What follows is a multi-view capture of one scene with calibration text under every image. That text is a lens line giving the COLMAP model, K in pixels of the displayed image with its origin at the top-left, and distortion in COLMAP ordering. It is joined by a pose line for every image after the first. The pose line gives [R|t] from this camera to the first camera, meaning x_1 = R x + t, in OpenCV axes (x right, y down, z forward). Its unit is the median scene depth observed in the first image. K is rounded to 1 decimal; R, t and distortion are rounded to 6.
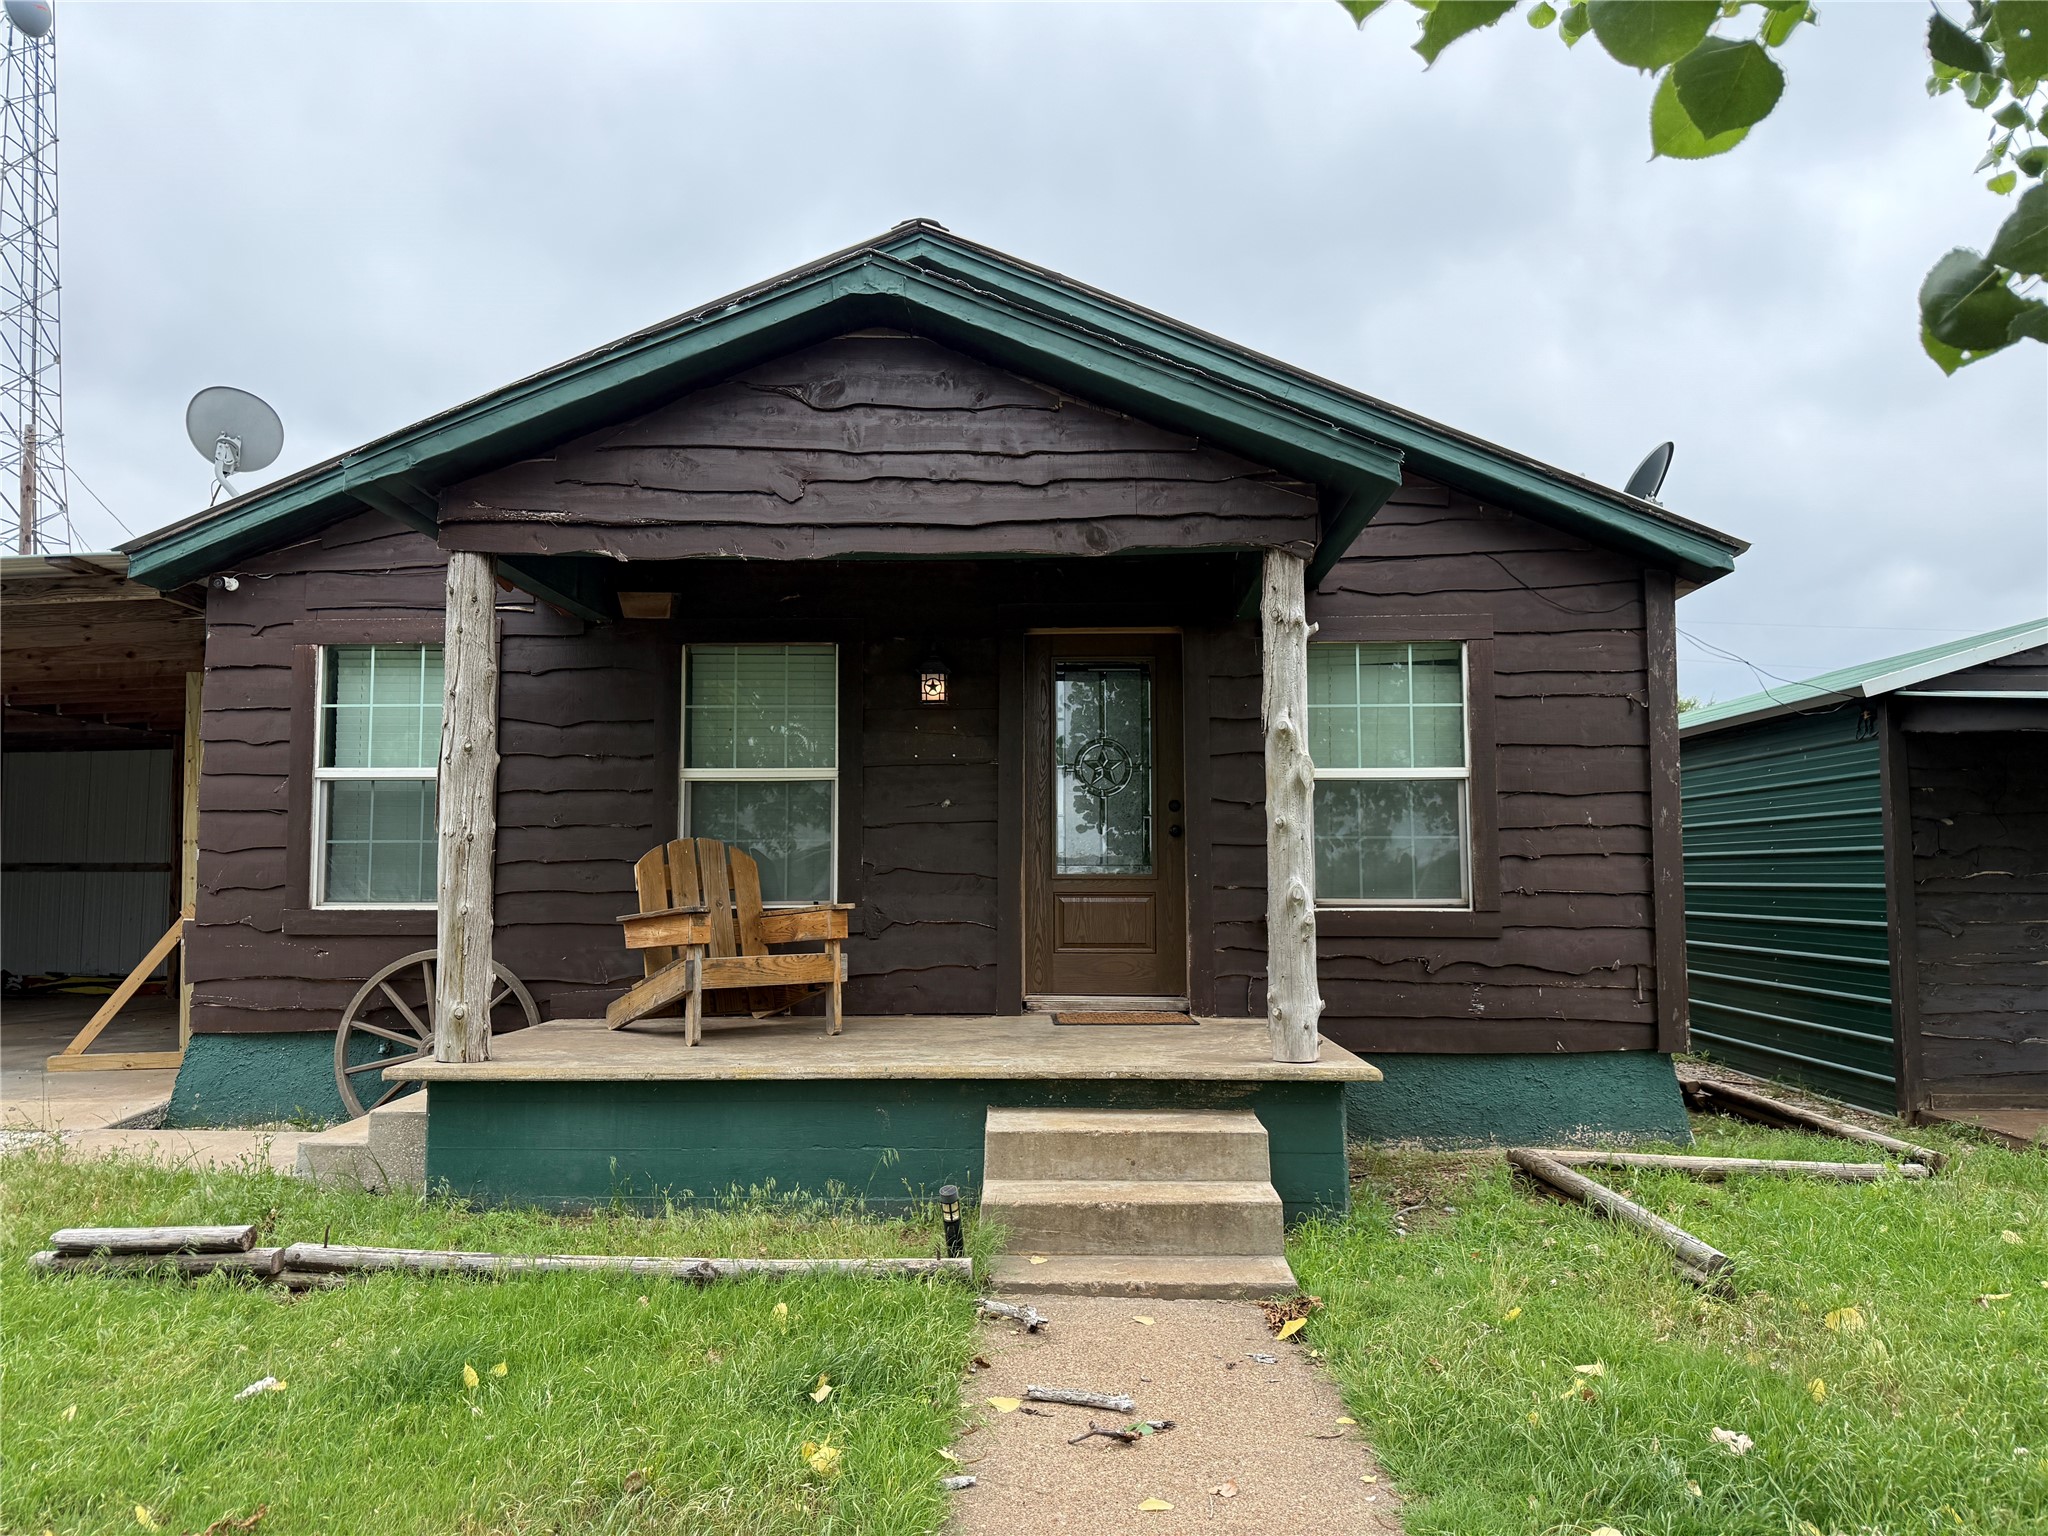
lens RADIAL K [[1439.5, 0, 1019.6], [0, 1439.5, 779.8], [0, 0, 1]] dist [0.025732, -0.027377]
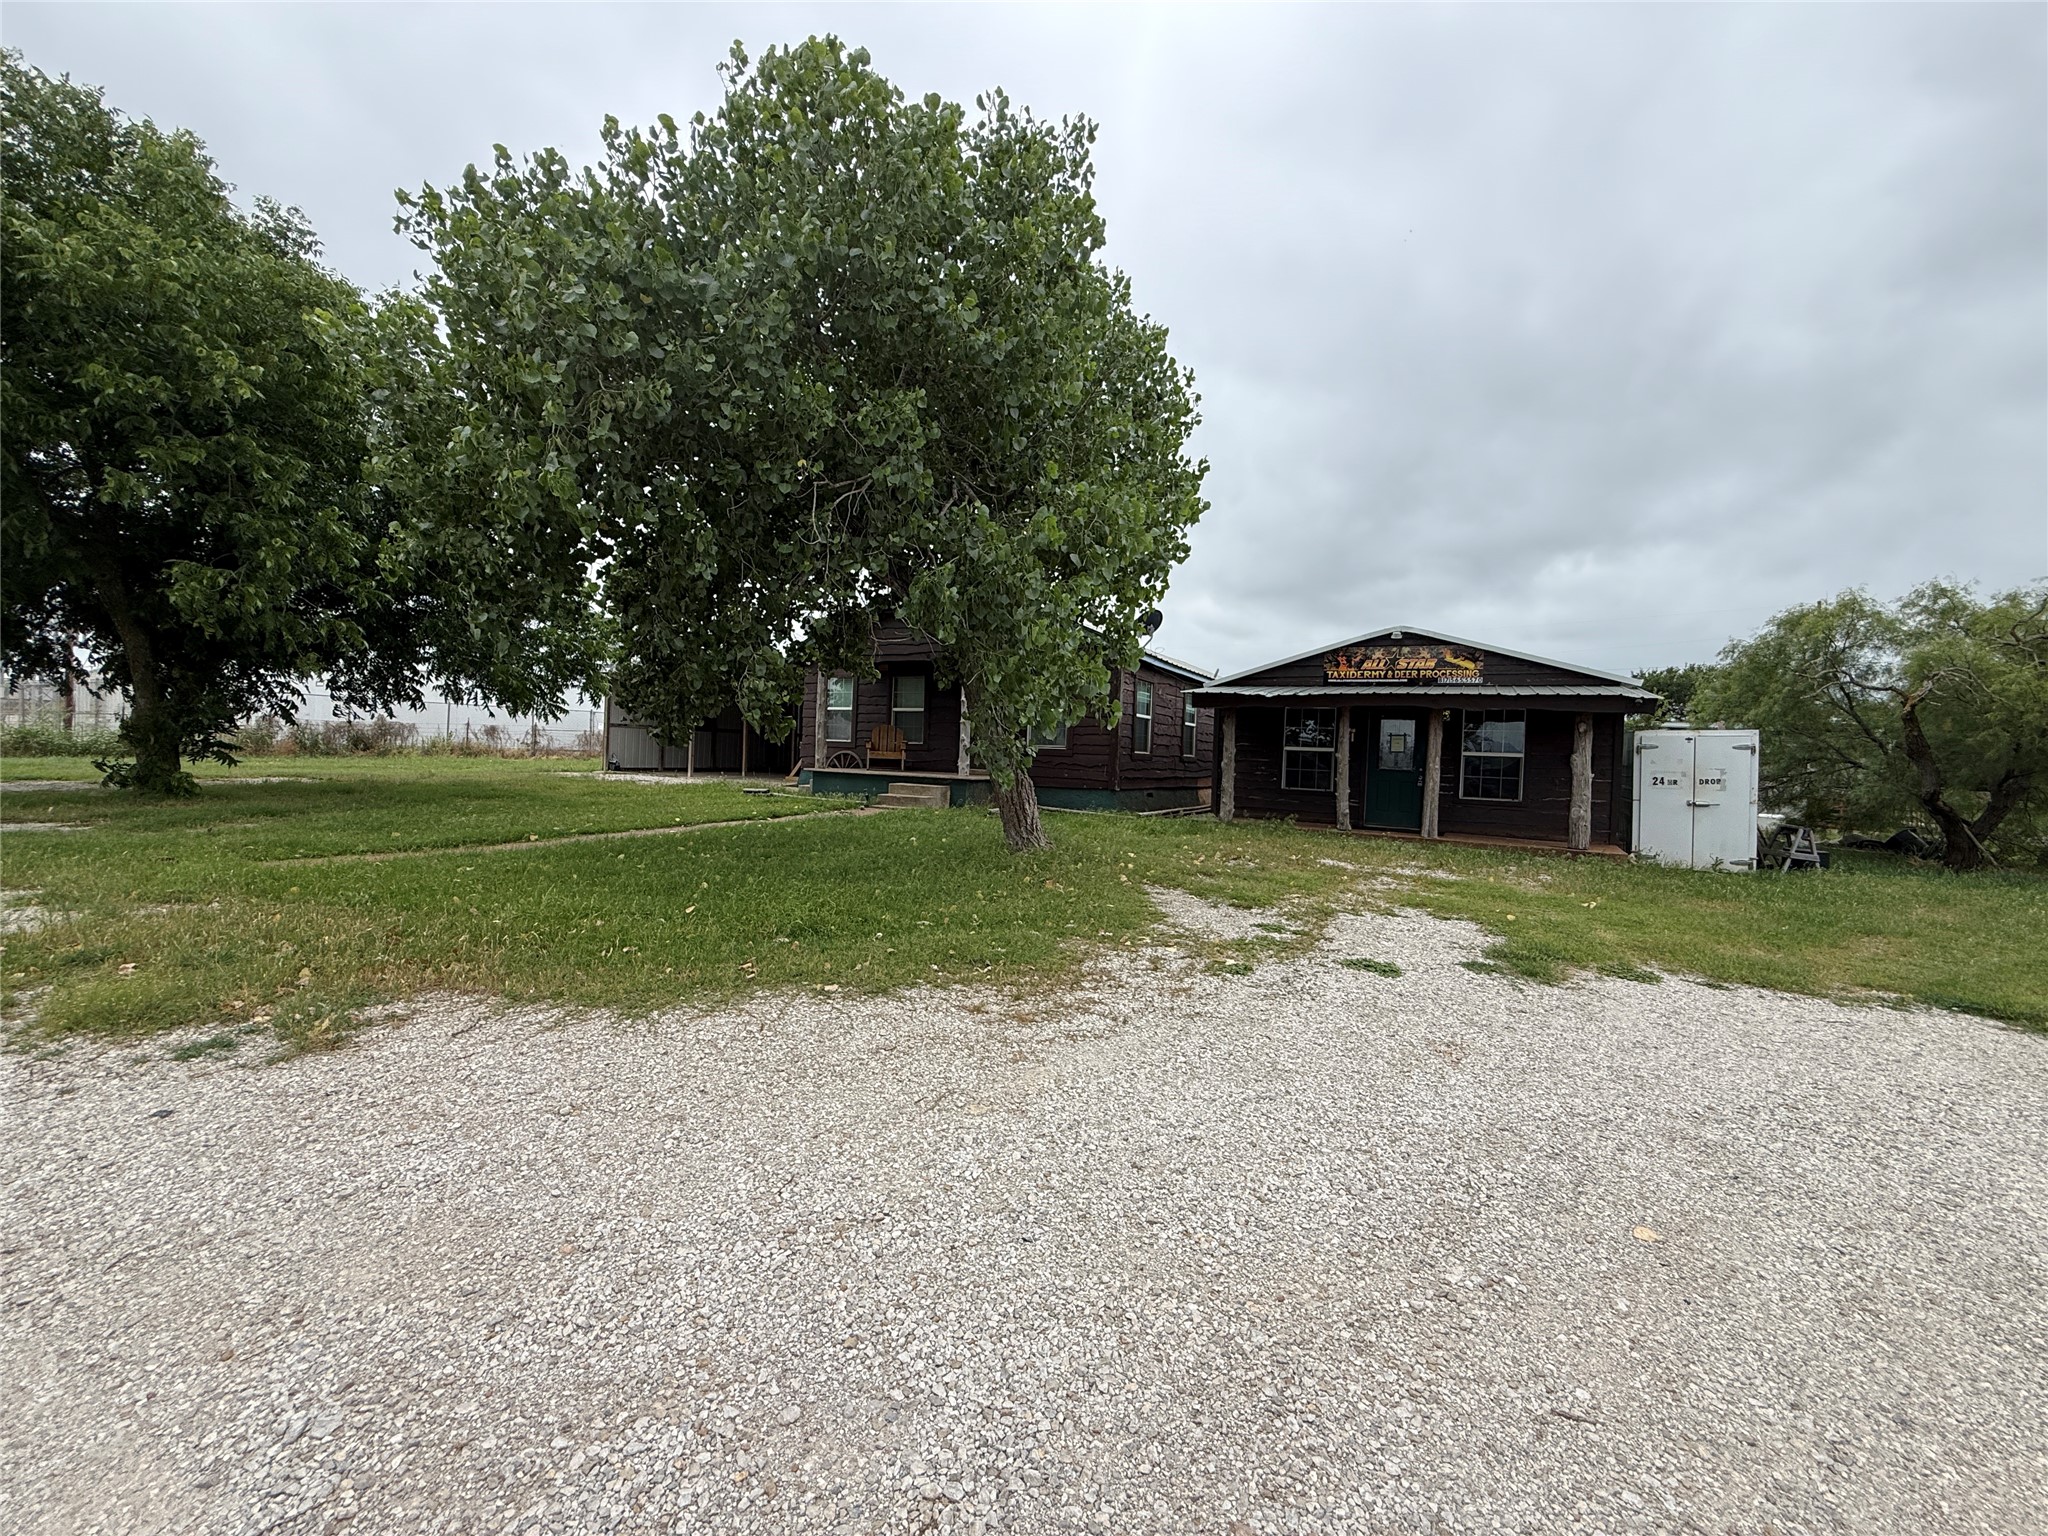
lens RADIAL K [[818.0, 0, 1026.2], [0, 818.0, 763.9], [0, 0, 1]] dist [0.000375, 0.000356]
pose [[0.884331, 0.039388, -0.465196, 1.210916], [0.000911, 0.996287, 0.086086, -0.050751], [0.466859, -0.076552, 0.881012, -0.889673]]
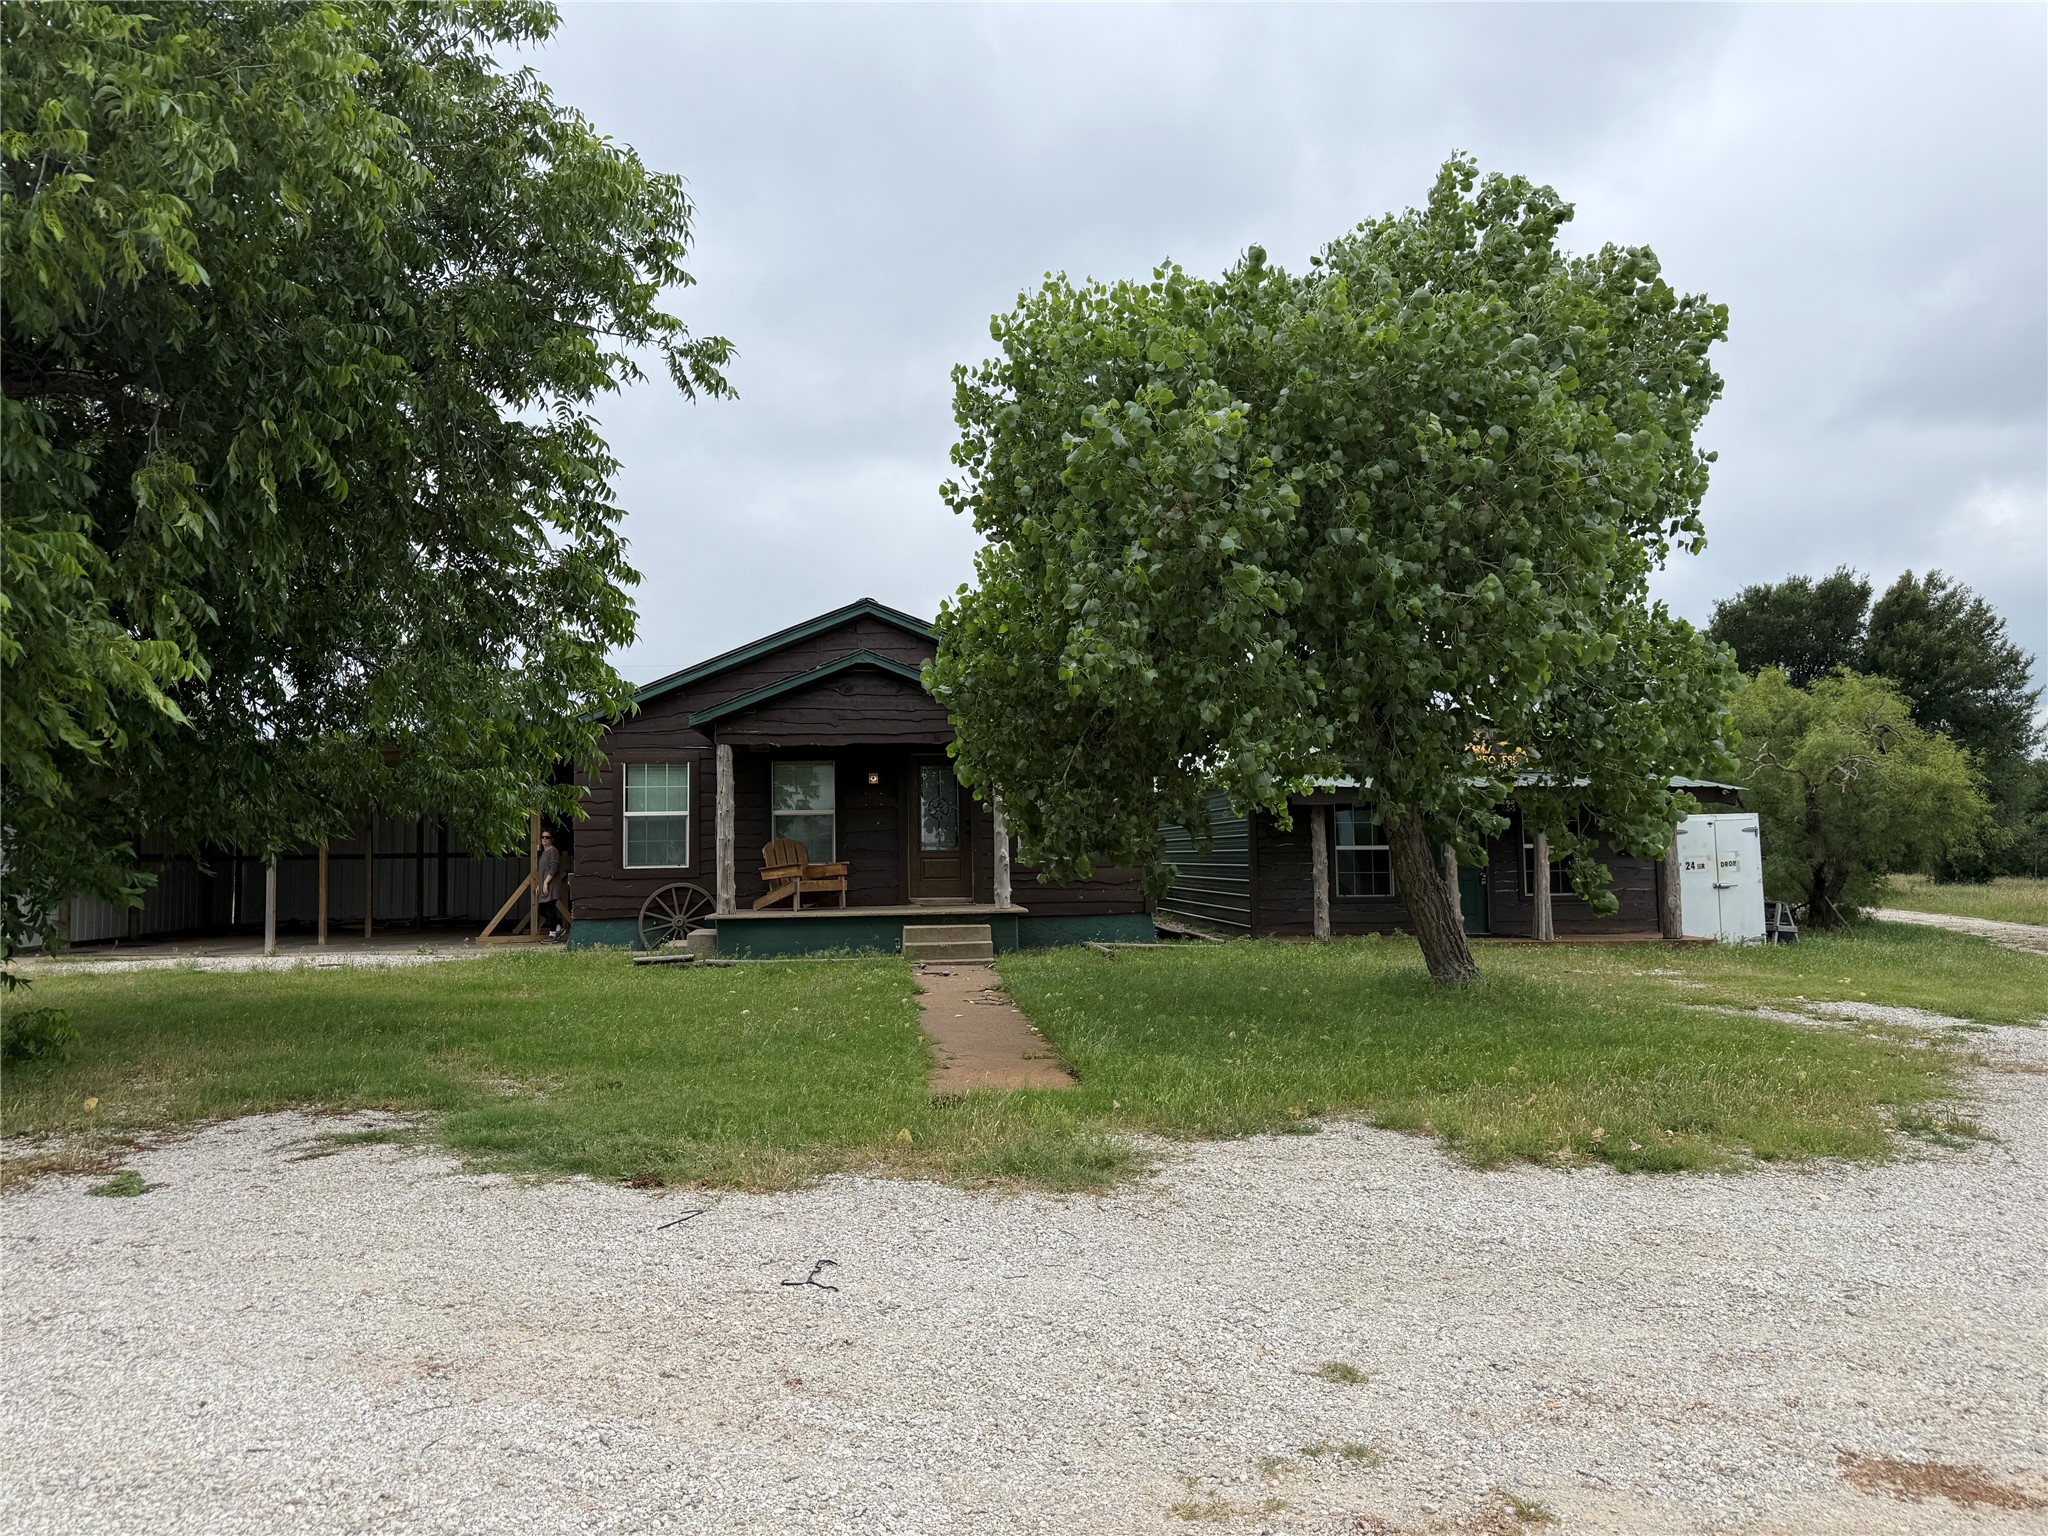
lens RADIAL K [[1439.5, 0, 1014.2], [0, 1439.5, 761.6], [0, 0, 1]] dist [0.025732, -0.027377]
pose [[0.993027, -0.006423, 0.117716, -0.112976], [0.006455, 0.999979, 0.000112, -0.094806], [-0.117714, 0.000648, 0.993047, -1.612117]]
